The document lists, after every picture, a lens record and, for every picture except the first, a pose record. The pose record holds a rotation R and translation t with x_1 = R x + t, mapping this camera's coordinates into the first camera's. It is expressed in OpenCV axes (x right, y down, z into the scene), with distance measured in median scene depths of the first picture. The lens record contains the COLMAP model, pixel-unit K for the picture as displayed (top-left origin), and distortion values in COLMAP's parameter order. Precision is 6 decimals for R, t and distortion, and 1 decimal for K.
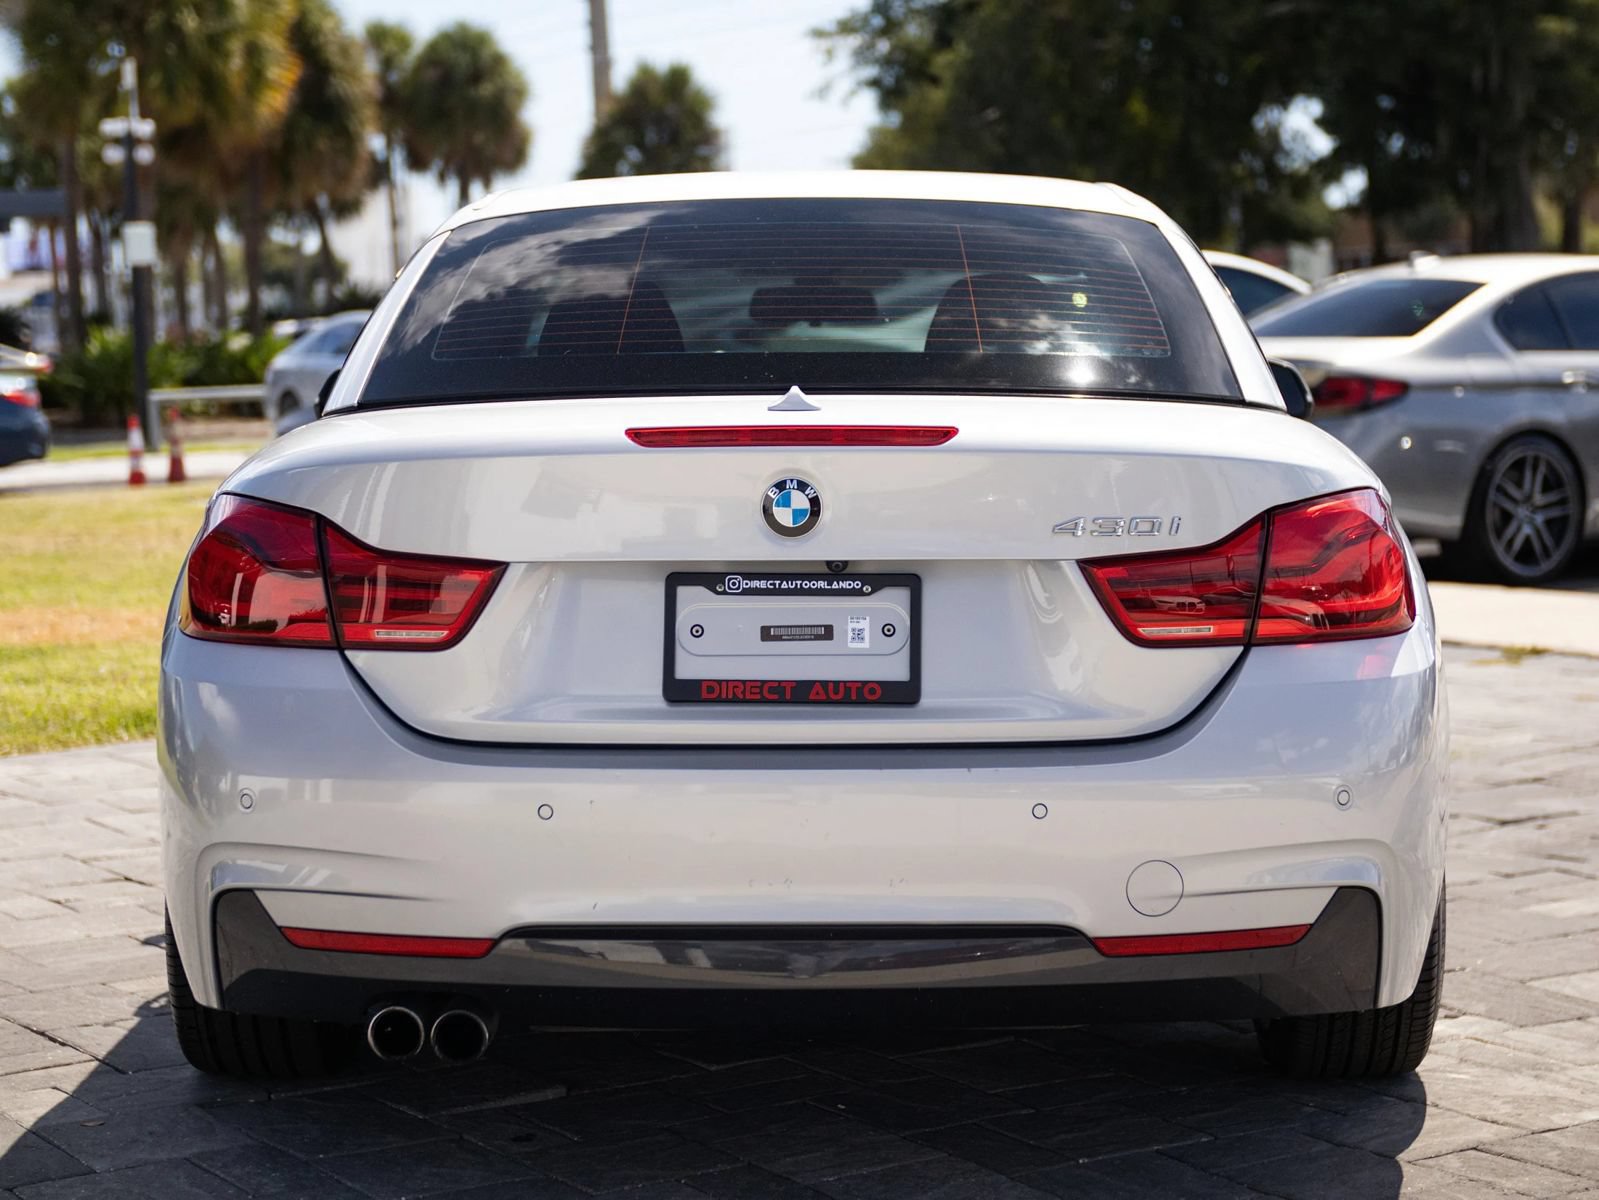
lens RADIAL K [[3168.6, 0, 771.2], [0, 3168.6, 603.5], [0, 0, 1]] dist [-0.057149, 0.142157]
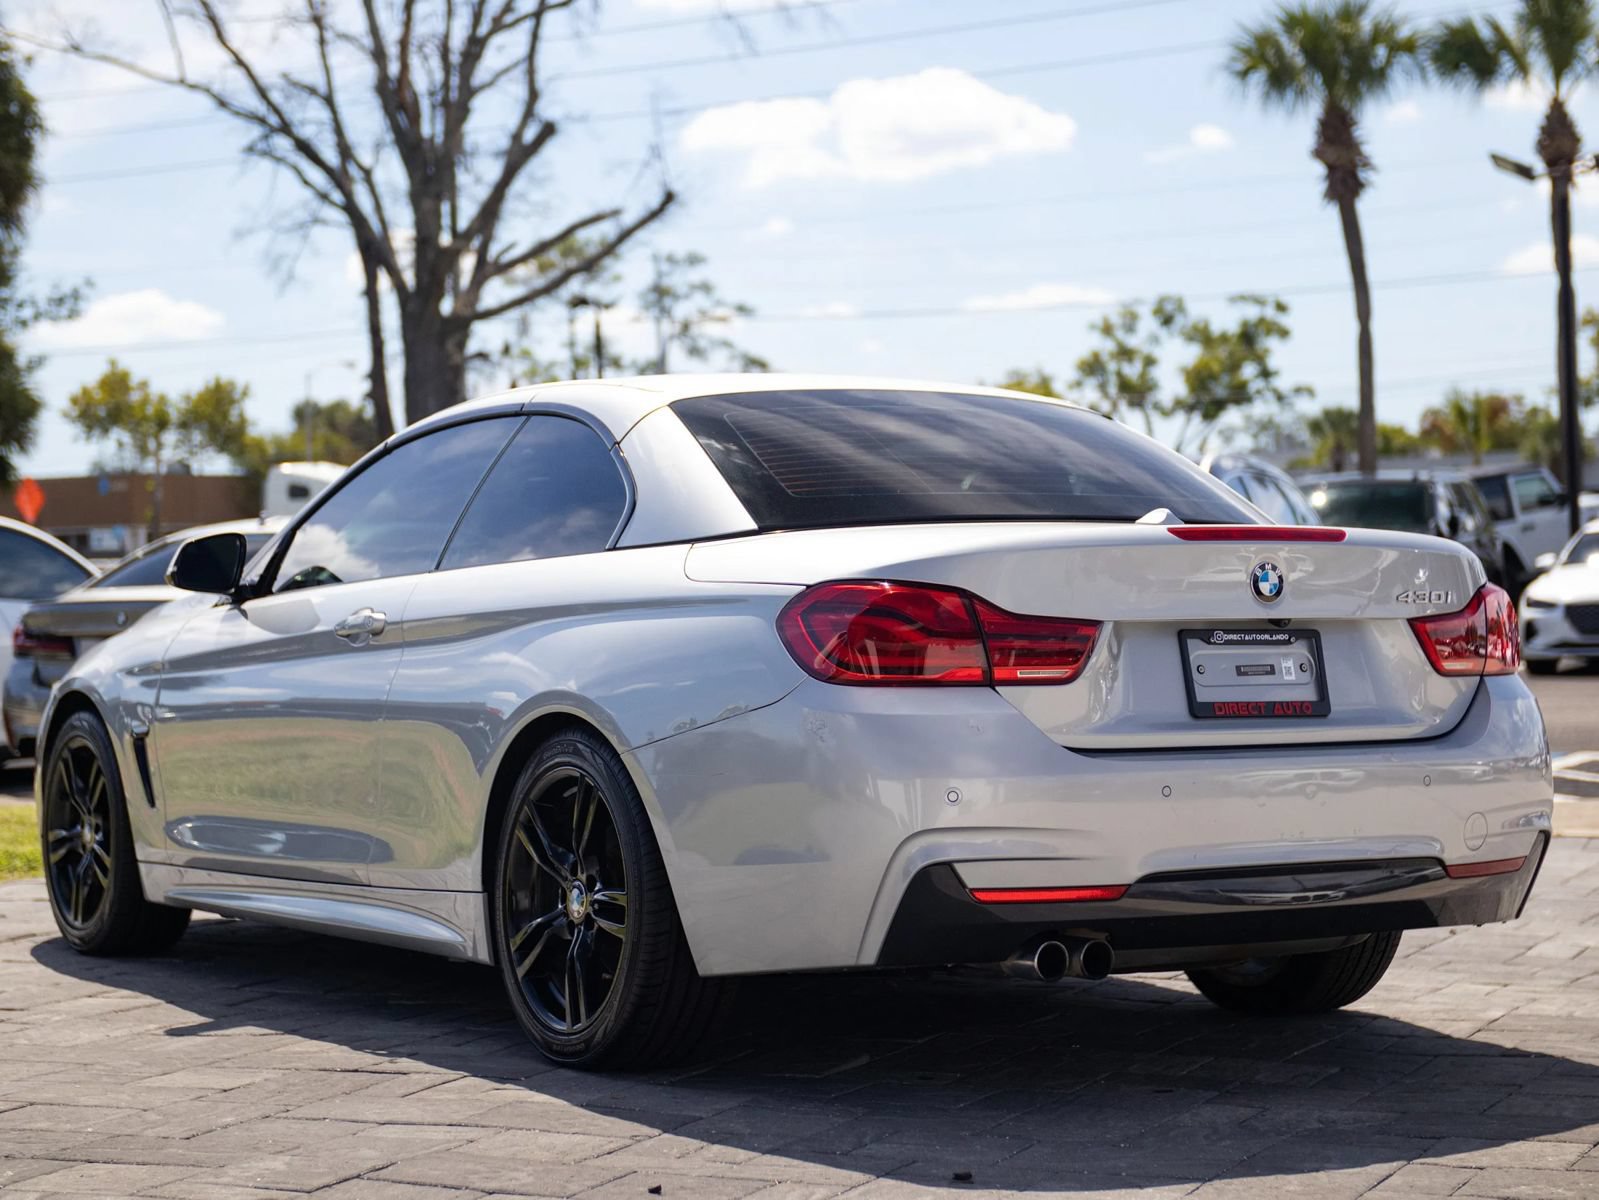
lens RADIAL K [[3168.6, 0, 771.2], [0, 3168.6, 603.5], [0, 0, 1]] dist [-0.057149, 0.142157]
pose [[0.842815, 0.004965, 0.538180, -0.825768], [0.047427, 0.995382, -0.083457, 0.076806], [-0.536109, 0.095863, 0.838688, -0.089759]]
